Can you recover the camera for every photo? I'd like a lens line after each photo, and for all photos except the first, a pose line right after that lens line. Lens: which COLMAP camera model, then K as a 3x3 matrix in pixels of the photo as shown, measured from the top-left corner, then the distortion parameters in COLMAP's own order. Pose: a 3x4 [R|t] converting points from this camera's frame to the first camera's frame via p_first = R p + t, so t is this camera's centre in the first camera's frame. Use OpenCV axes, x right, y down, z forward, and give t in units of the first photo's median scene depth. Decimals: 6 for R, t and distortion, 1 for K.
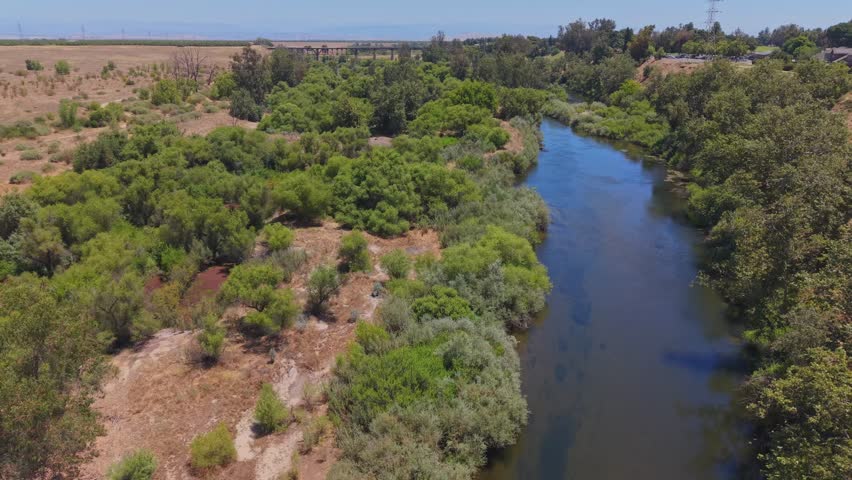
lens RADIAL K [[600.5, 0, 426.0], [0, 600.5, 240.0], [0, 0, 1]] dist [0.038312, -0.048073]
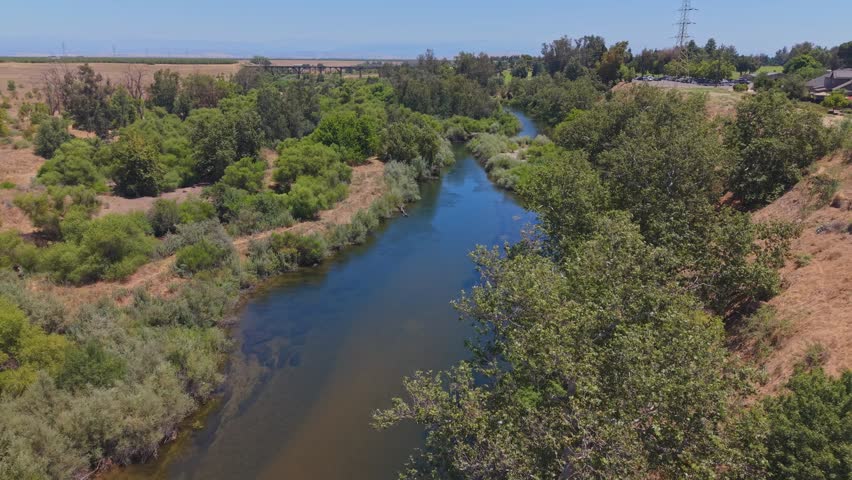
lens RADIAL K [[600.5, 0, 426.0], [0, 600.5, 240.0], [0, 0, 1]] dist [0.038312, -0.048073]
pose [[0.999391, 0.013179, -0.032301, 0.239642], [-0.014078, 0.999516, -0.027750, -0.098757], [0.031920, 0.028188, 0.999093, 0.301855]]
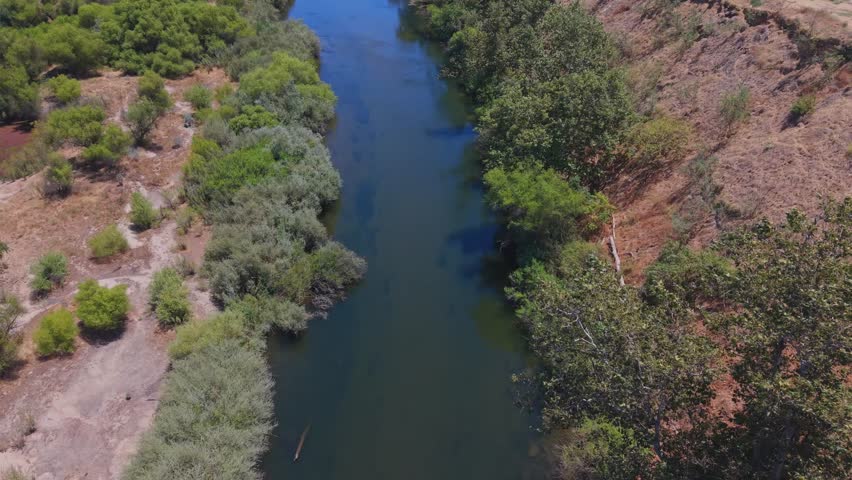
lens RADIAL K [[600.5, 0, 426.0], [0, 600.5, 240.0], [0, 0, 1]] dist [0.038312, -0.048073]
pose [[0.917042, -0.211385, 0.338157, -0.041119], [0.122773, 0.956422, 0.264923, 0.020566], [-0.379421, -0.201429, 0.903032, -0.096855]]
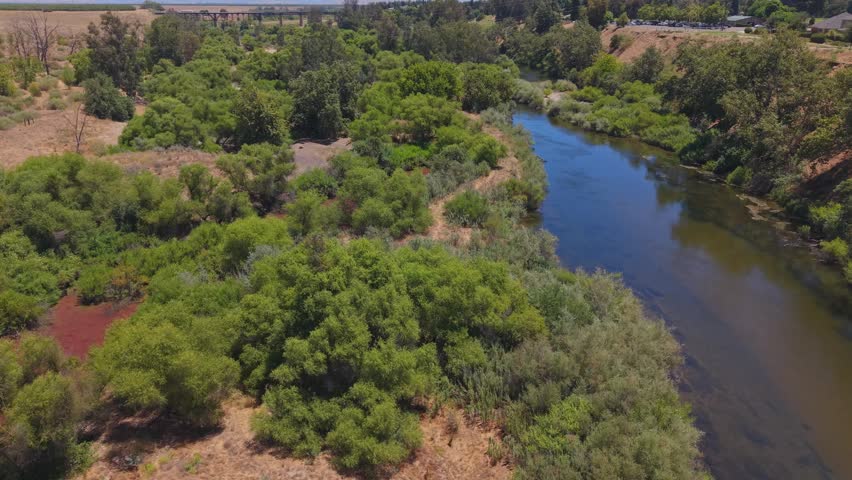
lens RADIAL K [[600.5, 0, 426.0], [0, 600.5, 240.0], [0, 0, 1]] dist [0.038312, -0.048073]
pose [[0.989700, -0.052357, 0.133239, -0.040284], [0.045215, 0.997402, 0.056082, -0.098183], [-0.135830, -0.049480, 0.989496, 0.294662]]
